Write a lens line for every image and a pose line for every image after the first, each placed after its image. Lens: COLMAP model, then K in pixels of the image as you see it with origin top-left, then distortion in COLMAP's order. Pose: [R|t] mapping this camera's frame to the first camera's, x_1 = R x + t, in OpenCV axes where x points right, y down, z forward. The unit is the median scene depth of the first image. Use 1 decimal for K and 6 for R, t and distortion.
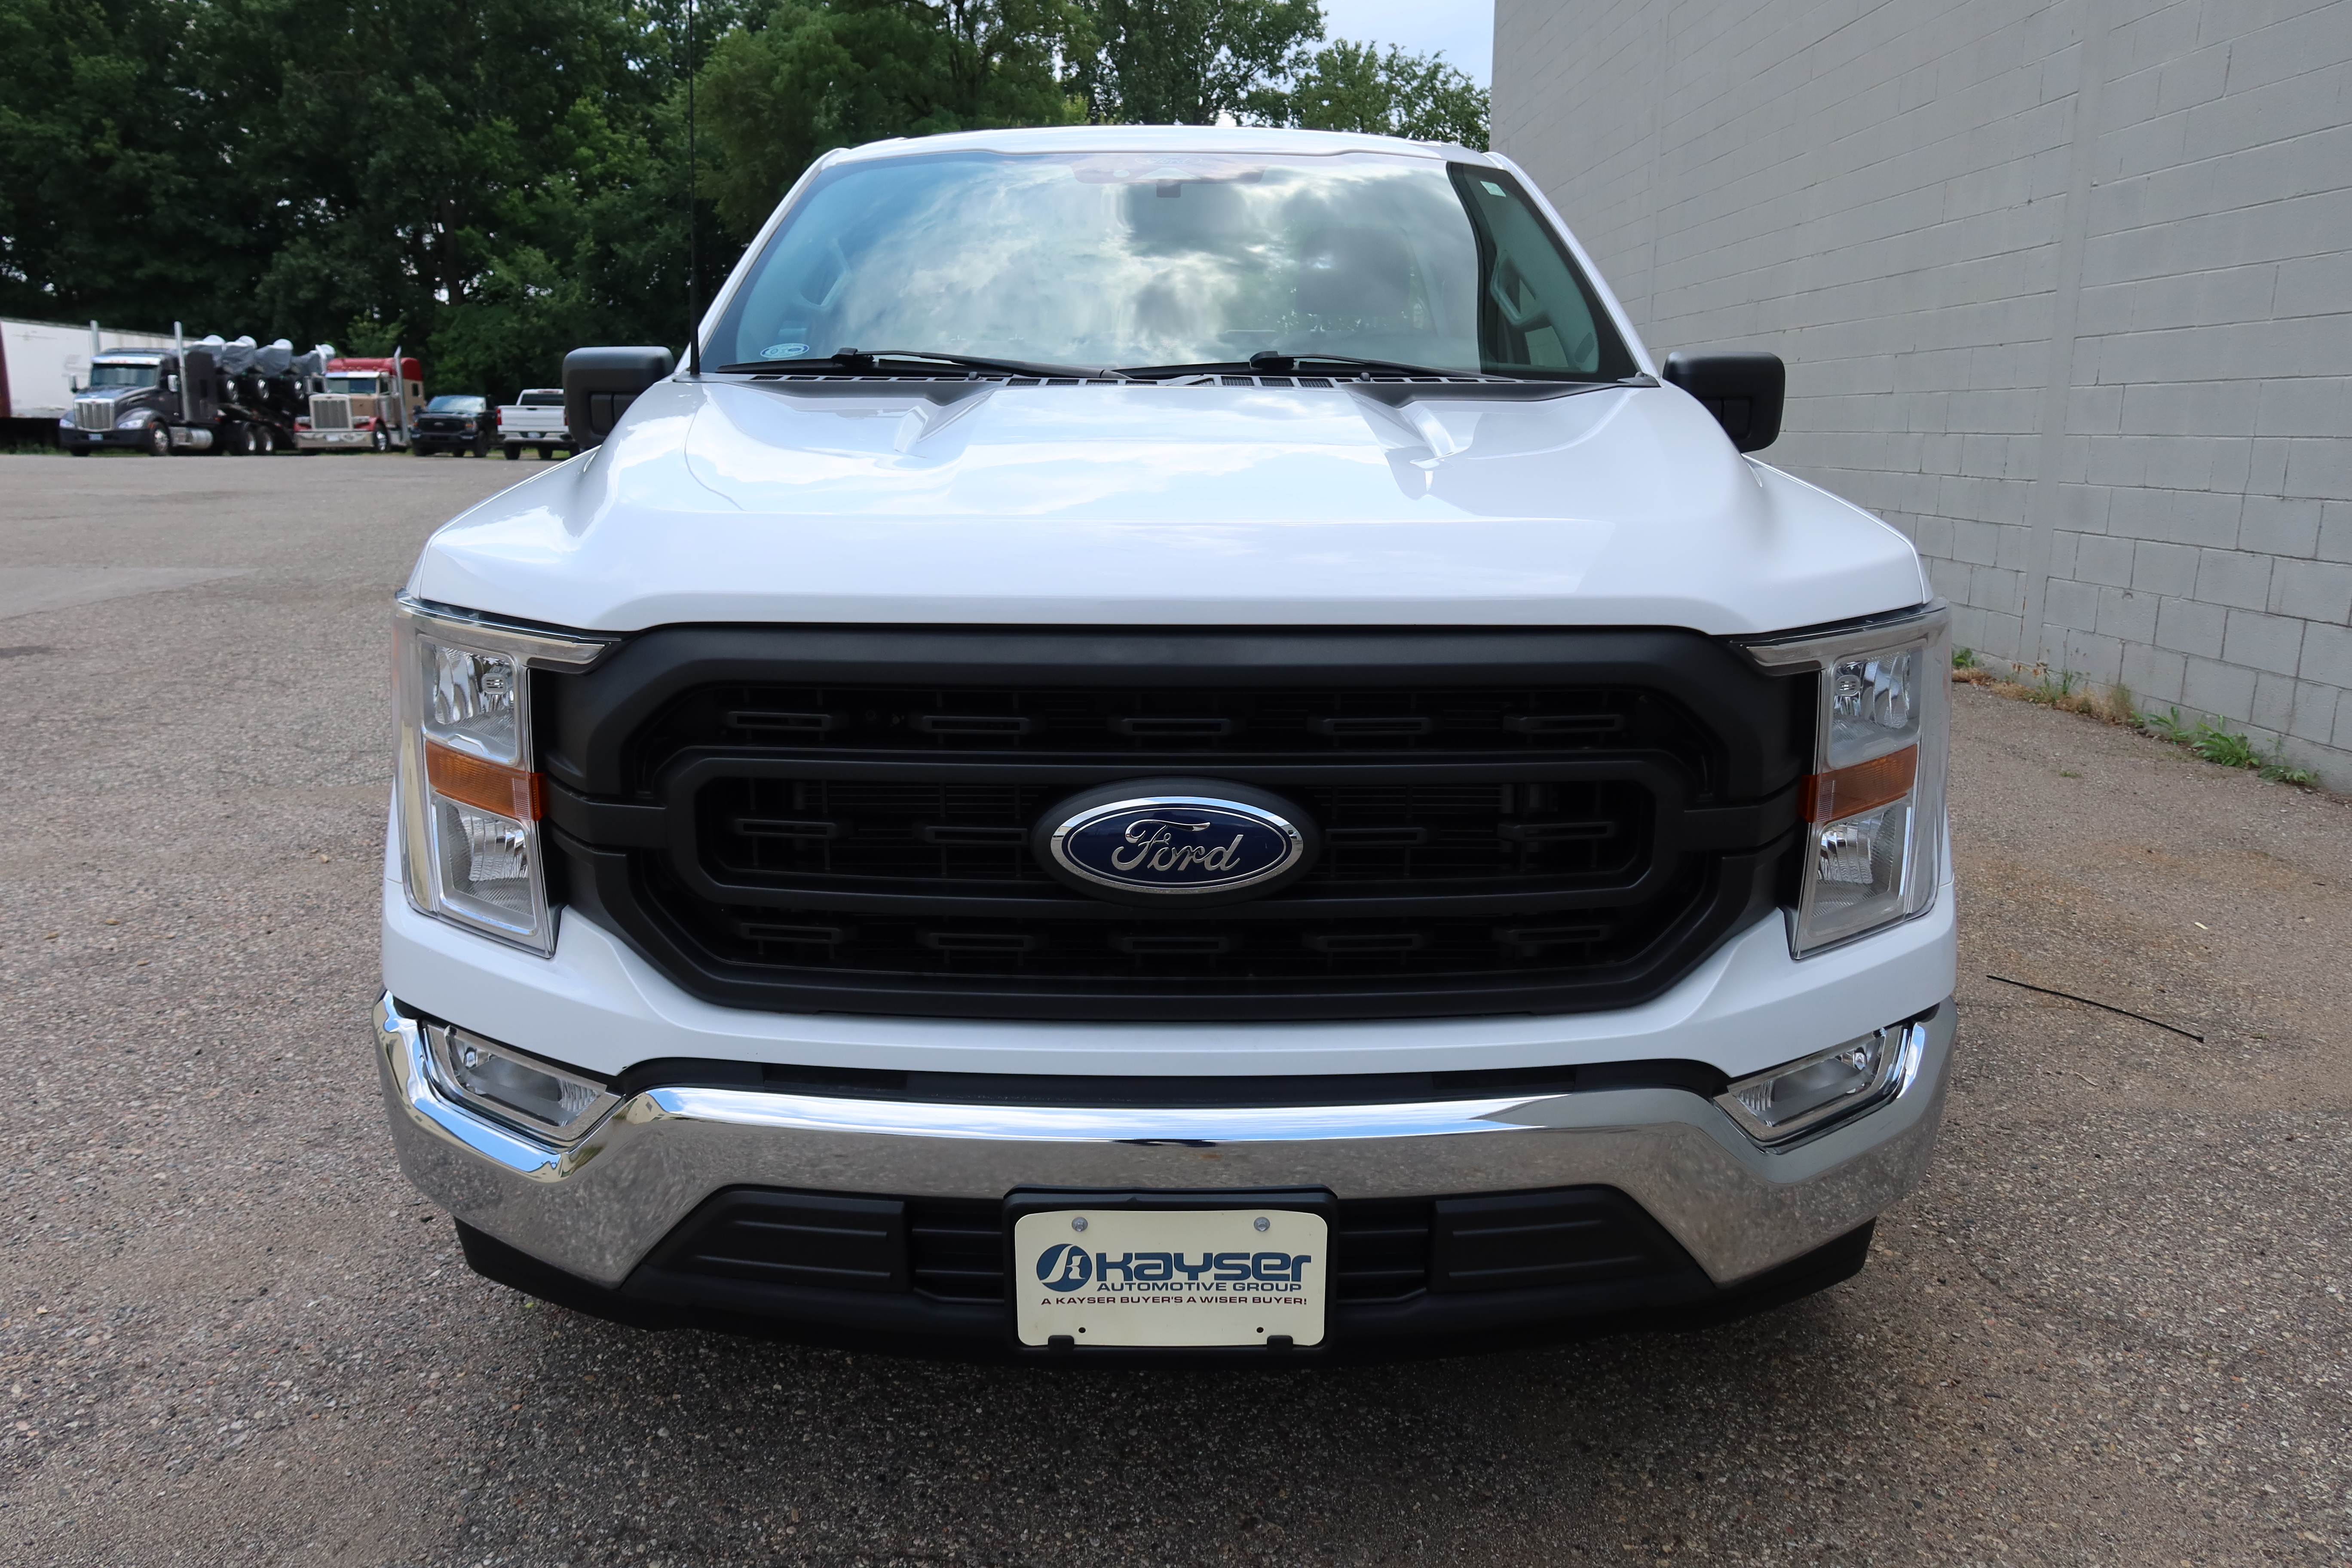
lens RADIAL K [[1630.3, 0, 1165.4], [0, 1630.3, 776.3], [0, 0, 1]] dist [-0.029887, 0.016841]
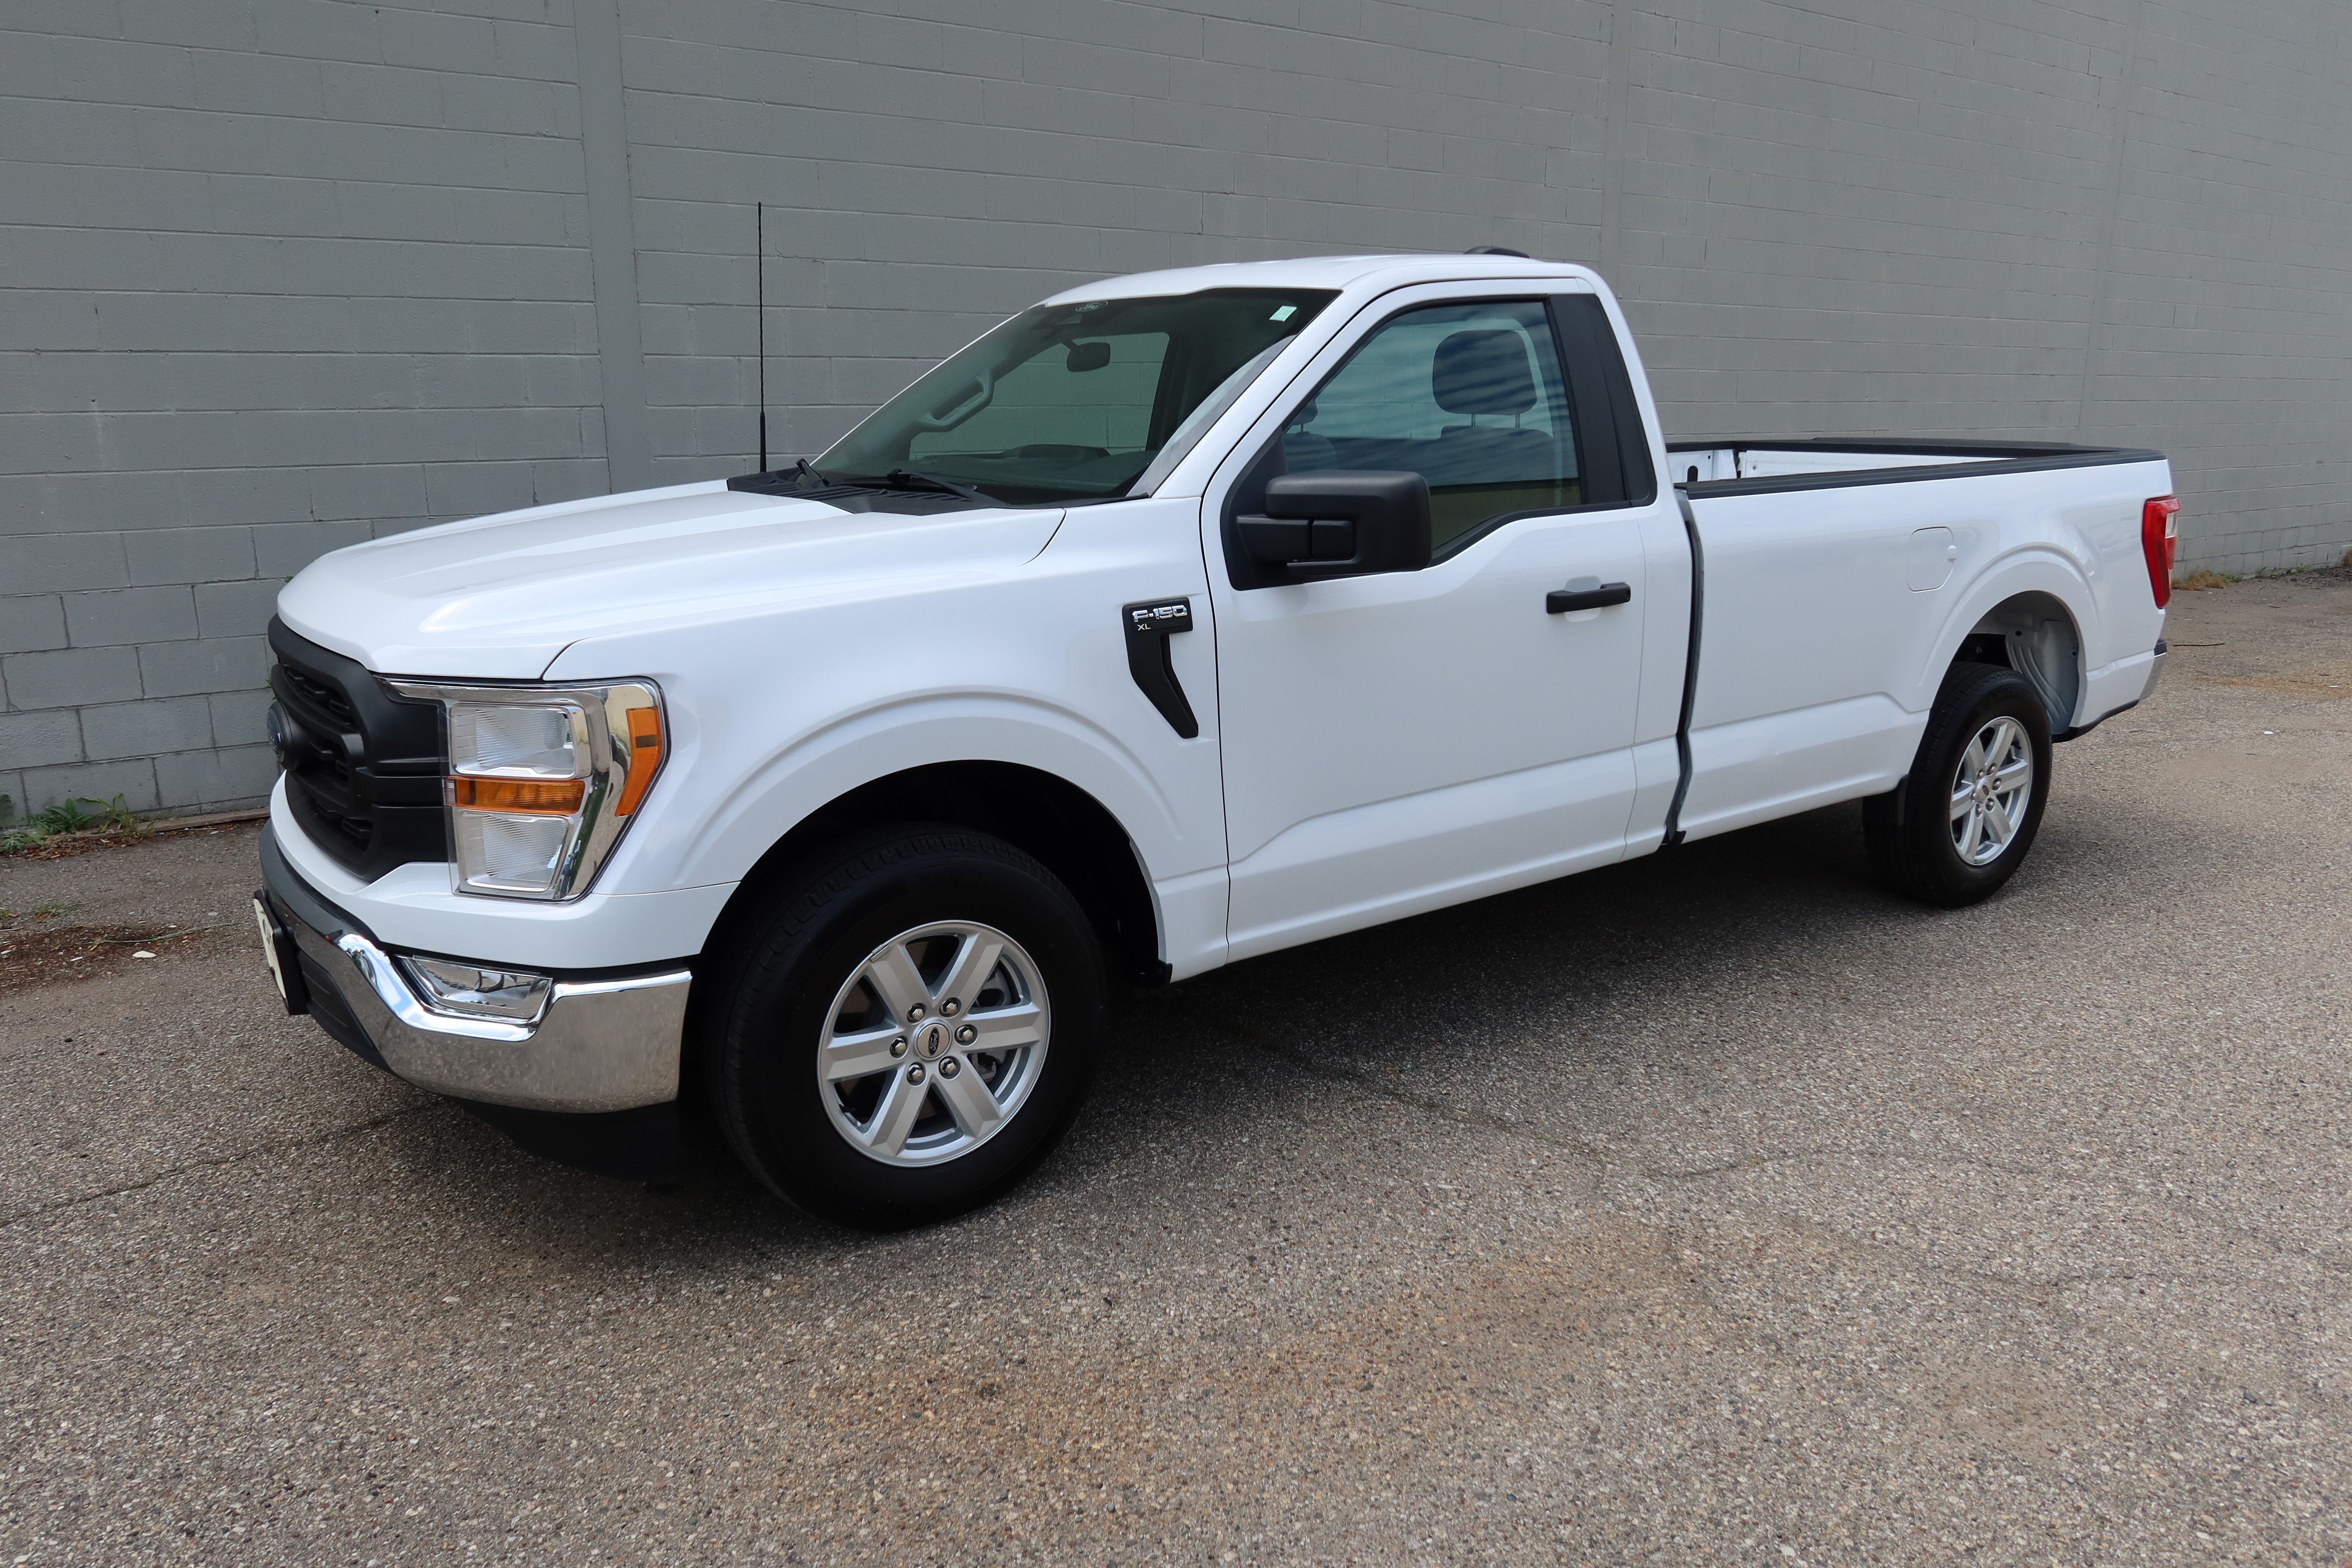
lens RADIAL K [[1630.3, 0, 1165.4], [0, 1630.3, 776.3], [0, 0, 1]] dist [-0.029887, 0.016841]
pose [[0.563266, 0.180602, -0.806297, 2.160795], [-0.191997, 0.977719, 0.084873, -0.278286], [0.803660, 0.107000, 0.585390, 0.687009]]
